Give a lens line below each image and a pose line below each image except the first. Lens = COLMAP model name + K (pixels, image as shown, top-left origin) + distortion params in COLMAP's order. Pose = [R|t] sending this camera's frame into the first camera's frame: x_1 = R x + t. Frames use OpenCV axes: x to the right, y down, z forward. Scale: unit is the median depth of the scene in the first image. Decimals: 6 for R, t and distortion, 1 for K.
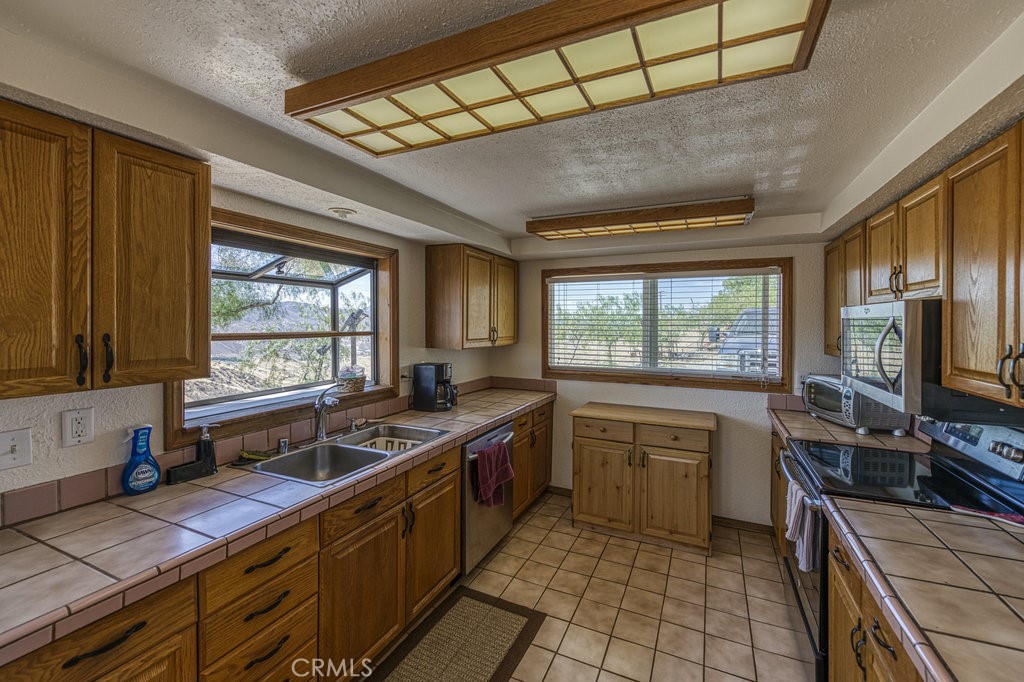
lens RADIAL K [[405.8, 0, 531.5], [0, 405.8, 315.7], [0, 0, 1]] dist [0.005519, -0.001523]
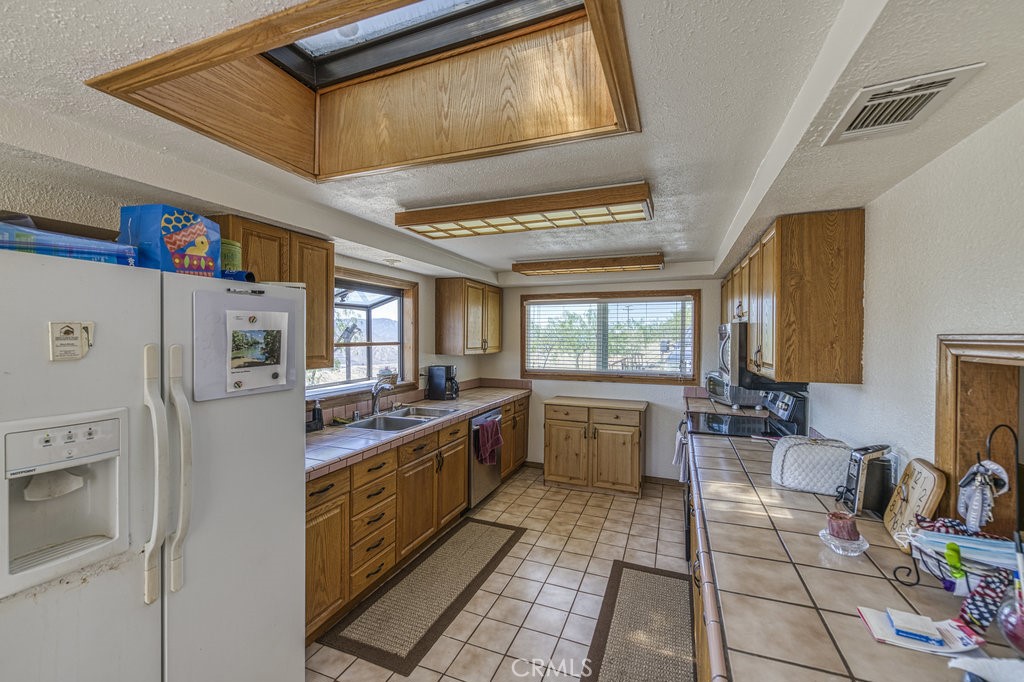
lens RADIAL K [[393.2, 0, 516.7], [0, 393.2, 336.3], [0, 0, 1]] dist [-0.008412, -0.000162]
pose [[0.999401, -0.000116, 0.034616, -0.041117], [-0.000491, 0.999846, 0.017532, -0.003836], [-0.034613, -0.017538, 0.999247, -0.347570]]
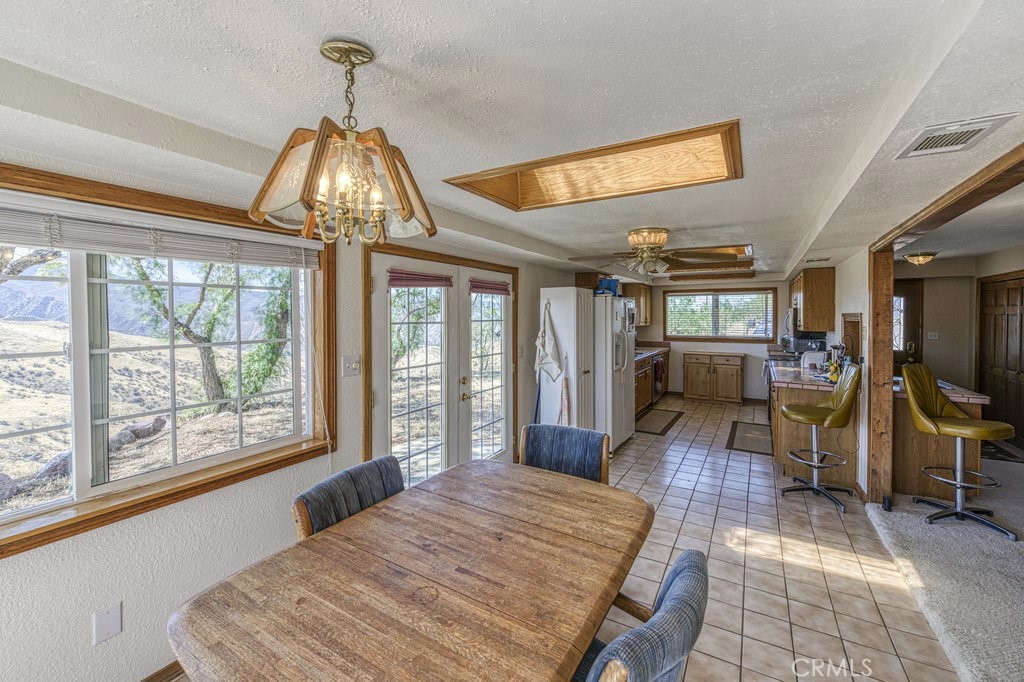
lens RADIAL K [[405.8, 0, 544.1], [0, 405.8, 316.0], [0, 0, 1]] dist [0.005519, -0.001523]
pose [[0.997530, -0.009226, -0.069638, -0.605700], [0.010411, 0.999807, 0.016659, -0.028150], [0.069471, -0.017343, 0.997433, -1.591530]]
